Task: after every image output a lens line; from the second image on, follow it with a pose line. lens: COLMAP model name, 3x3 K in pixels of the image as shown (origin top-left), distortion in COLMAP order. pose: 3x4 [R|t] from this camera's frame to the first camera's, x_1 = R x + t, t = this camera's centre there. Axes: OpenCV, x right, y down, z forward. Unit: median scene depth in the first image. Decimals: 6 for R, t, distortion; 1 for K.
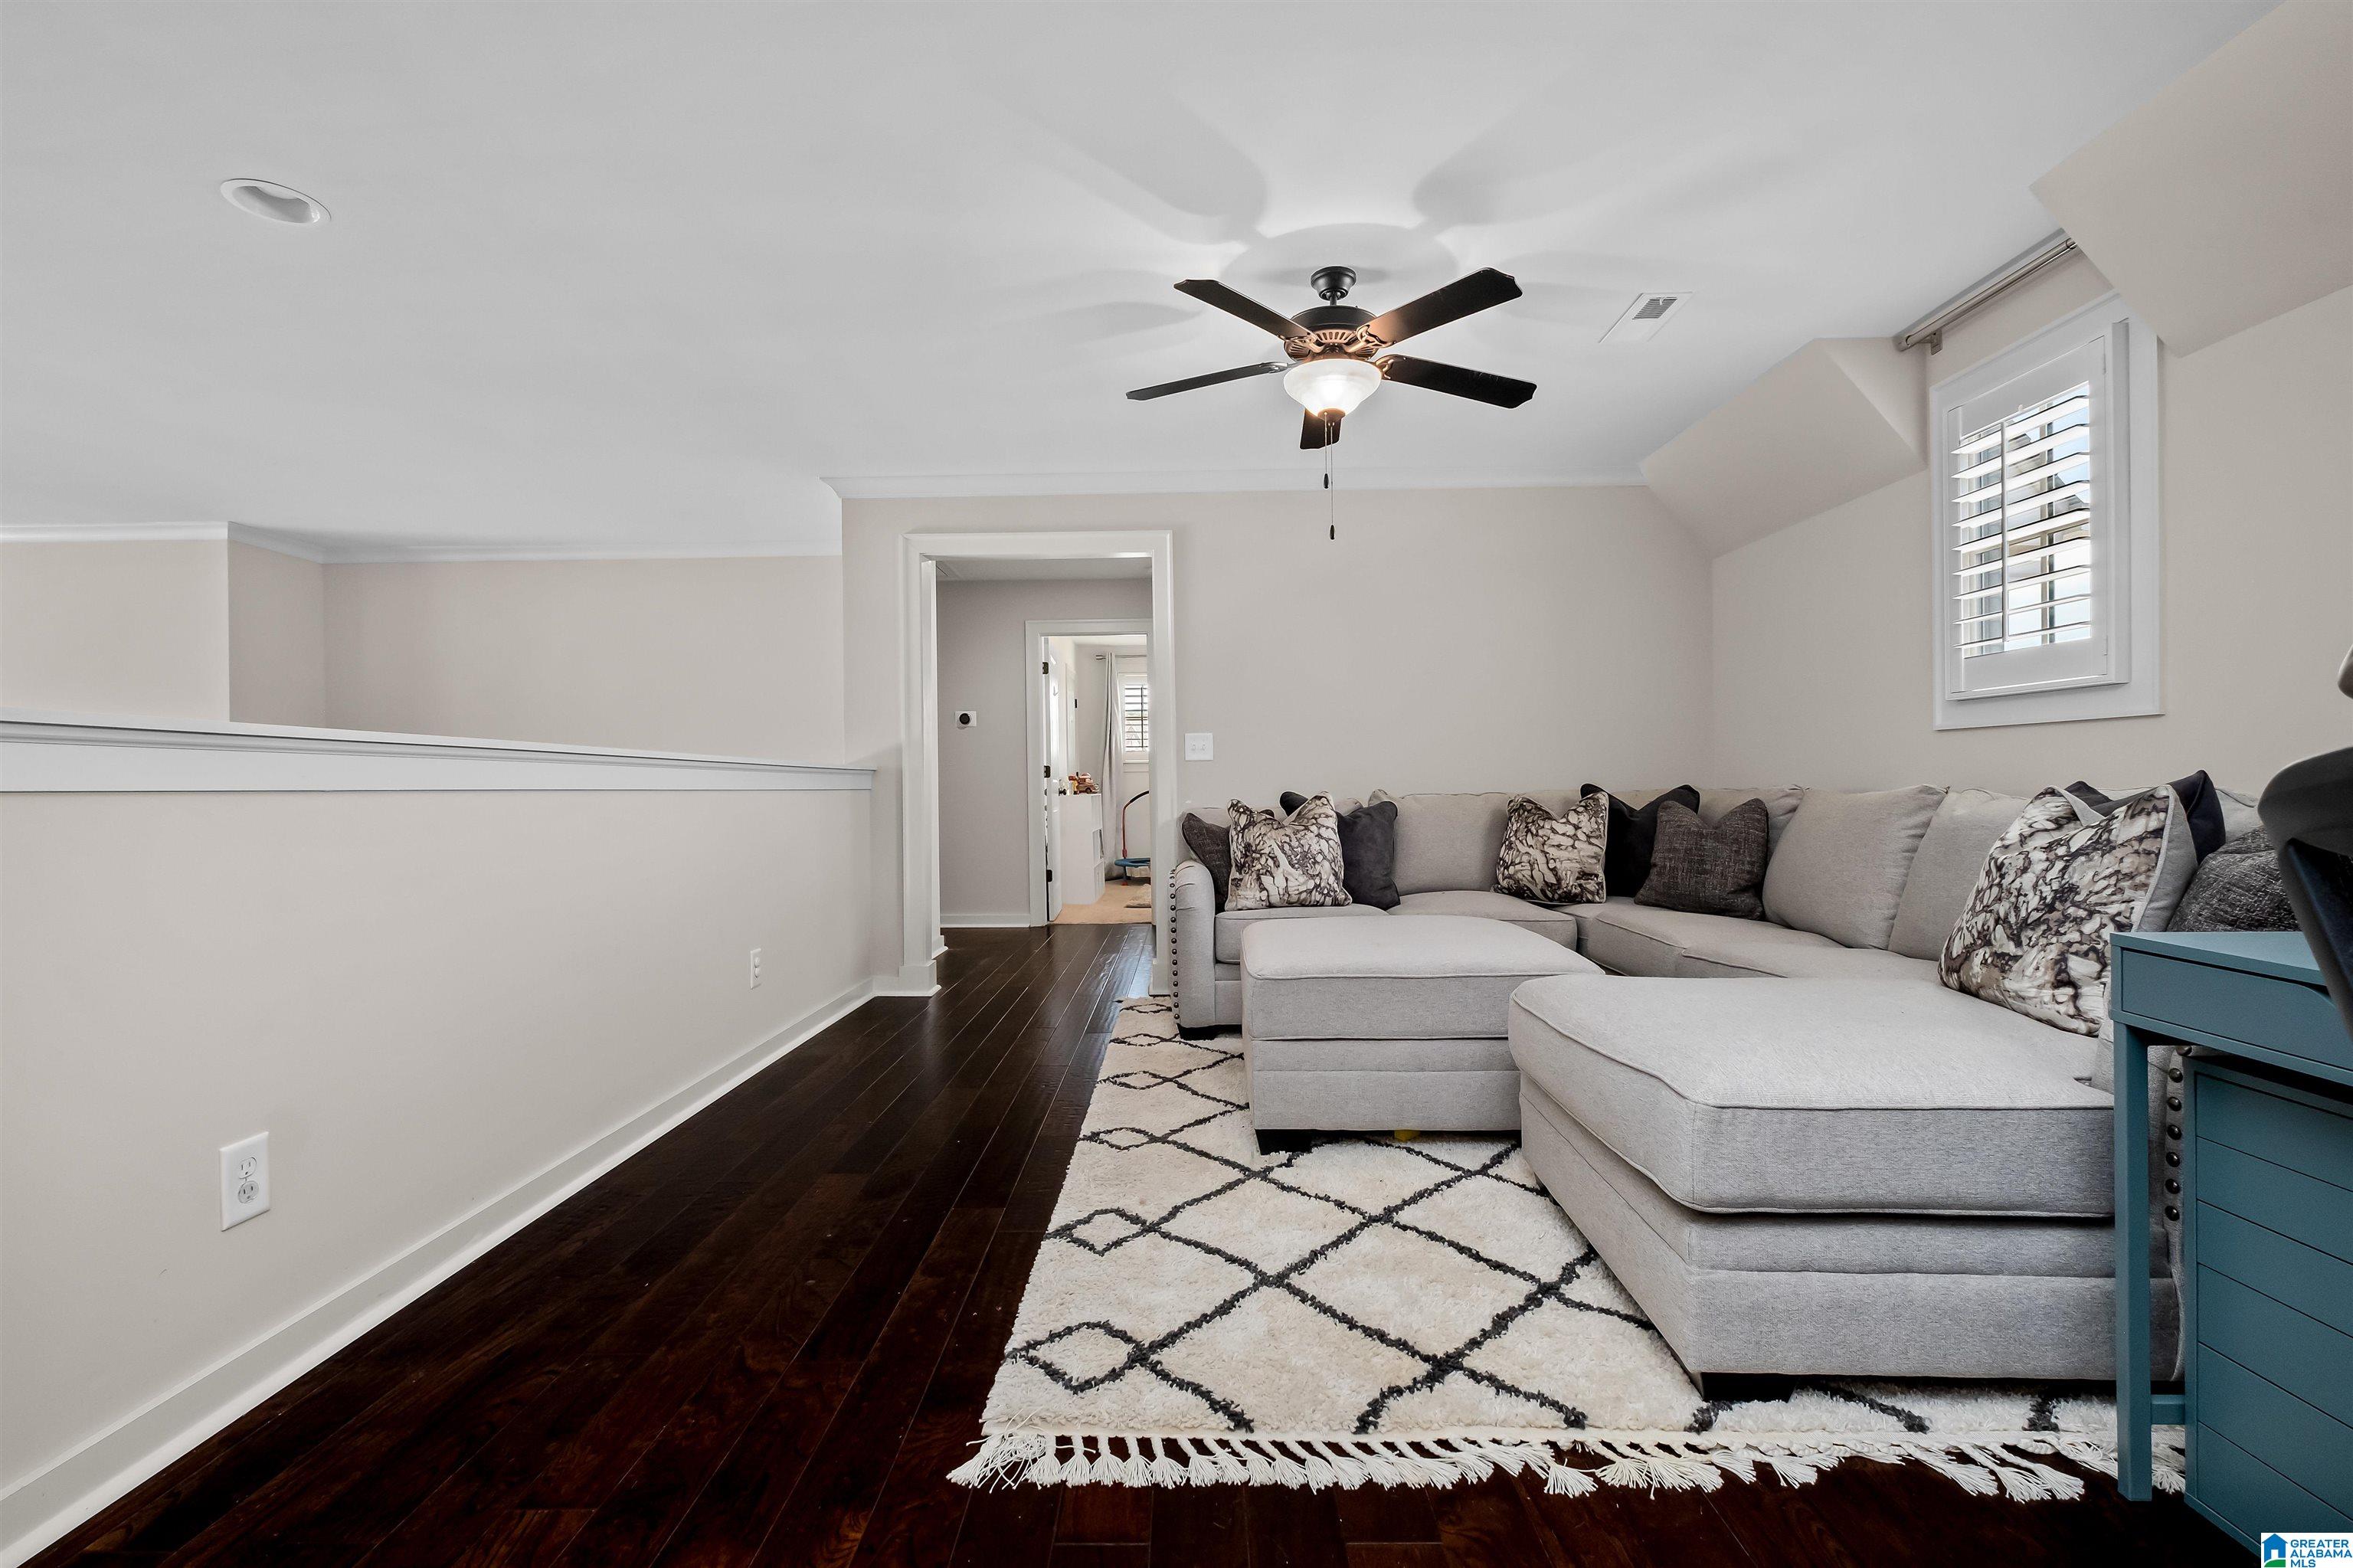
lens RADIAL K [[1026.9, 0, 1183.0], [0, 1026.9, 783.4], [0, 0, 1]] dist [-0.004752, -0.000037]
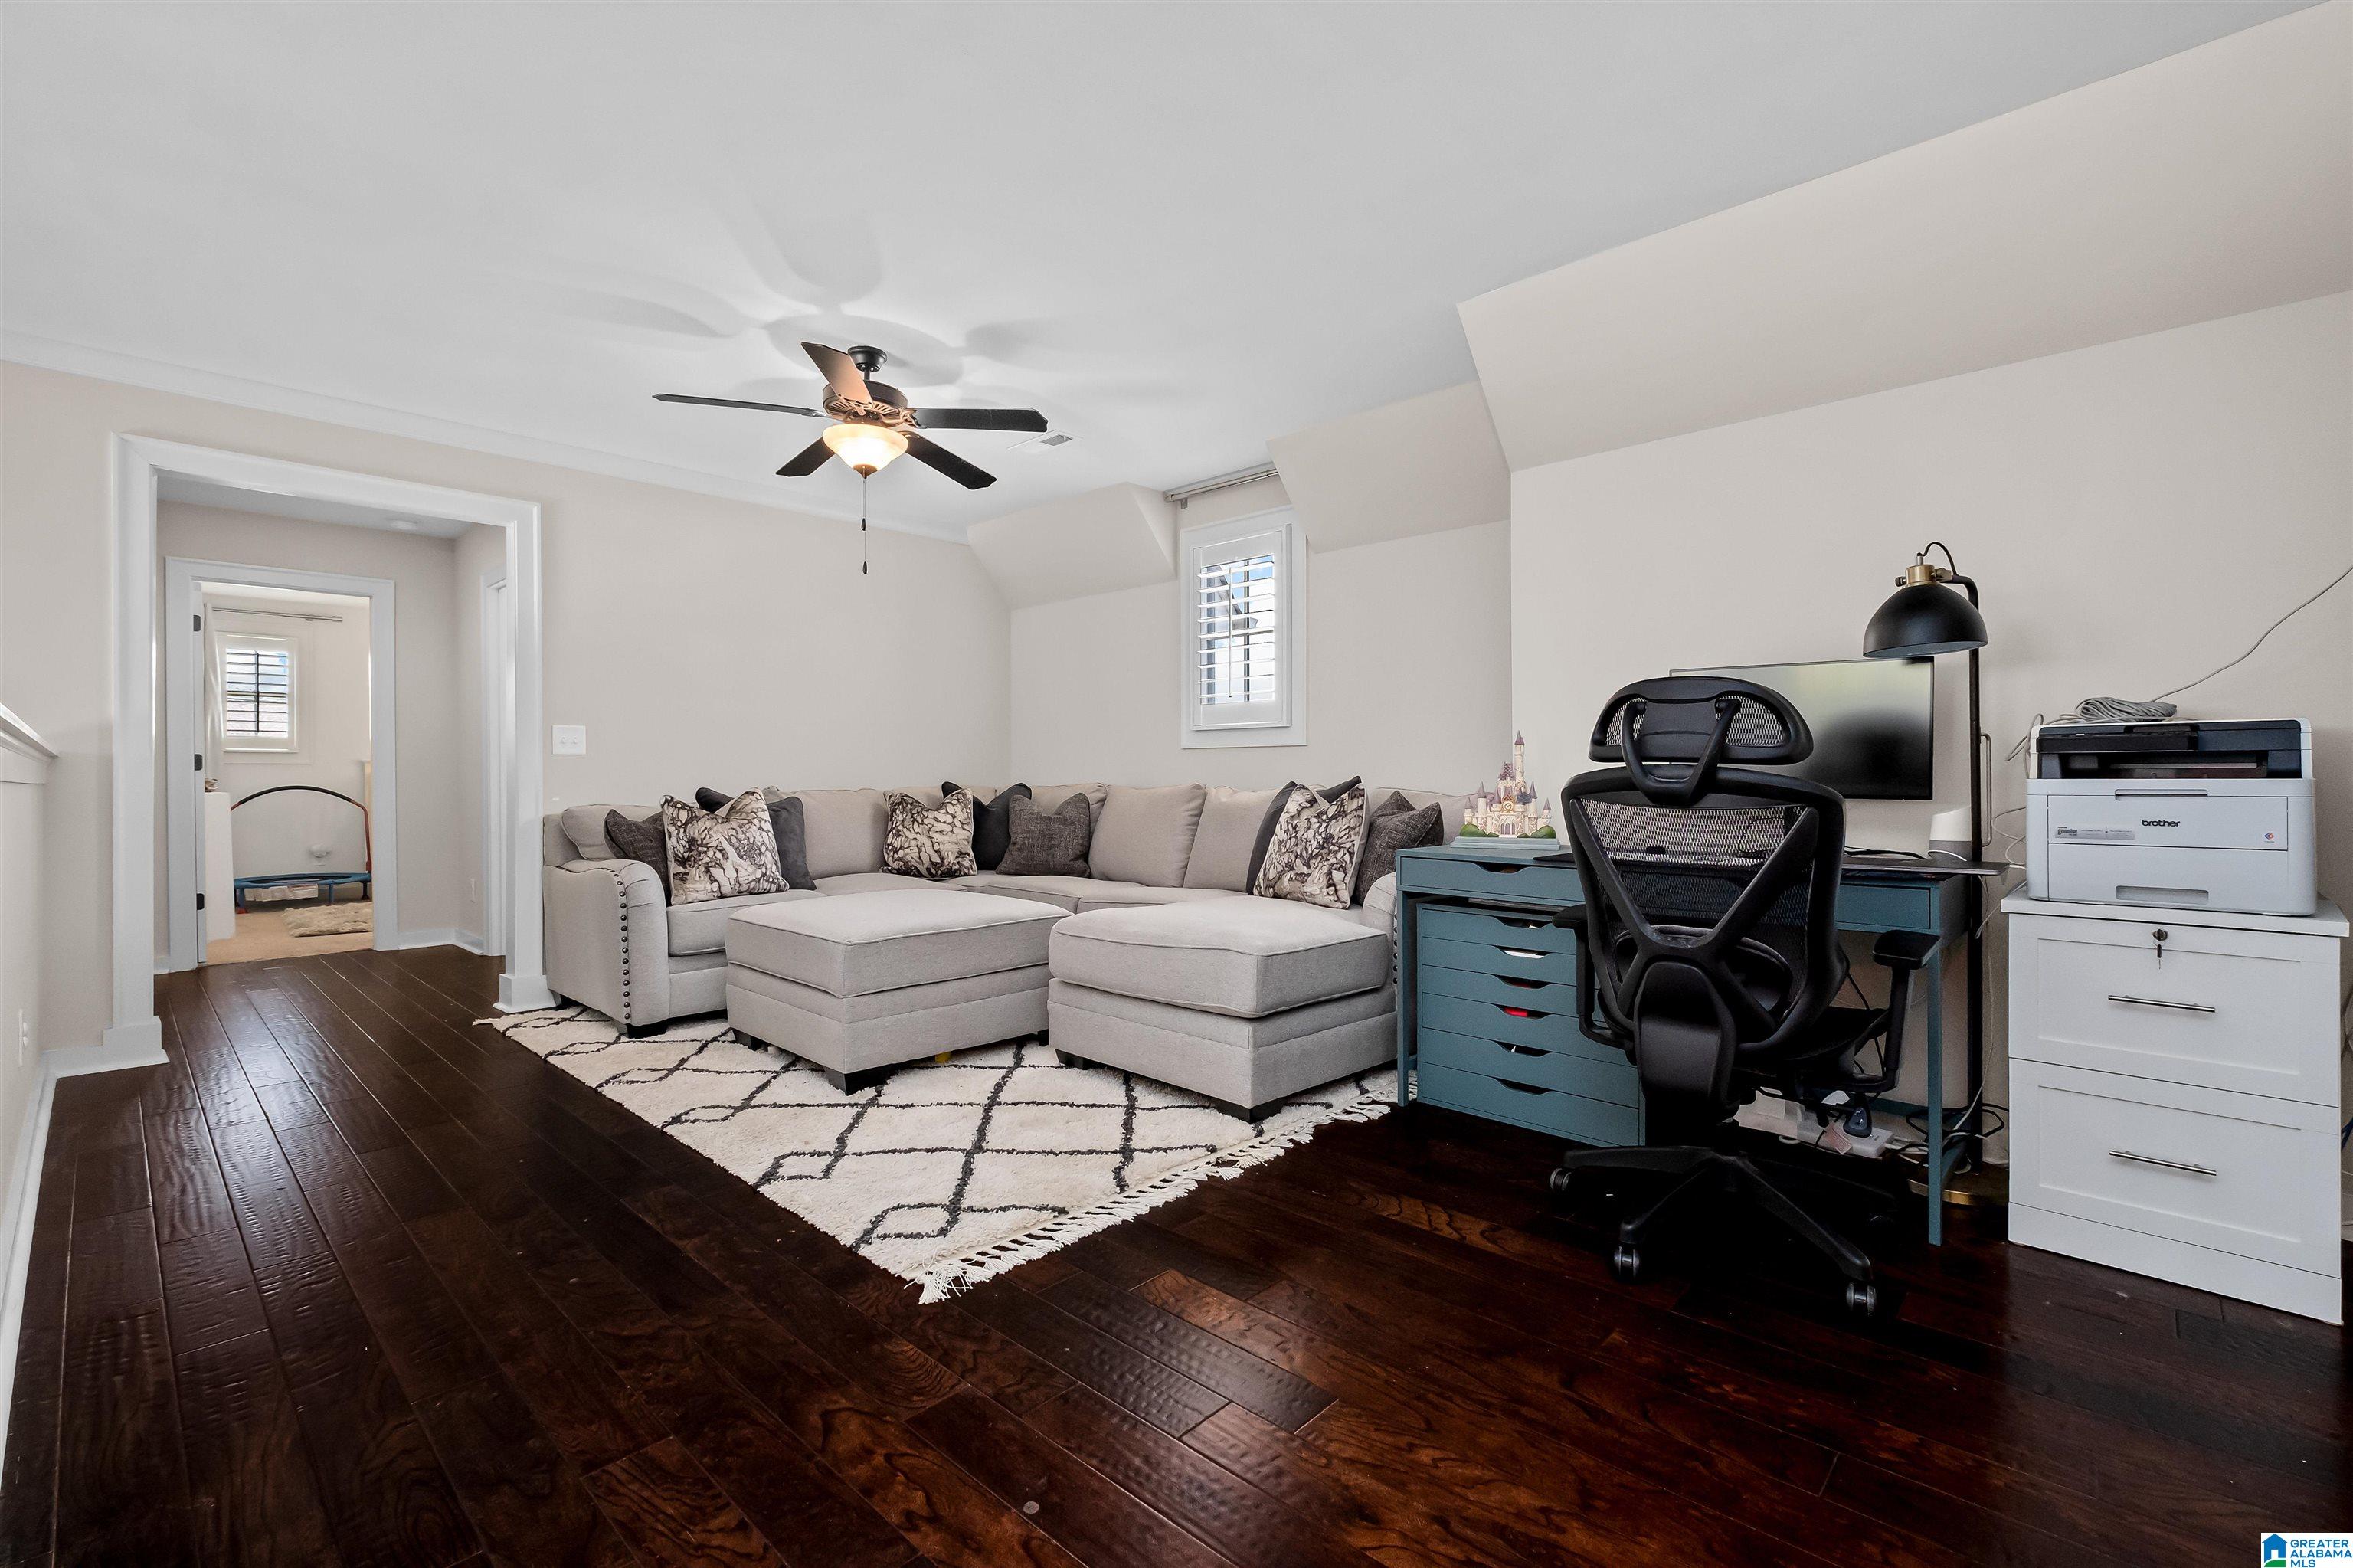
lens RADIAL K [[1031.2, 0, 1179.1], [0, 1031.2, 769.5], [0, 0, 1]] dist [-0.001586, 0.000091]
pose [[0.676823, 0.014648, 0.736000, -0.633250], [-0.005082, 0.999871, -0.015226, 0.005898], [-0.736129, 0.006565, 0.676810, -0.093840]]
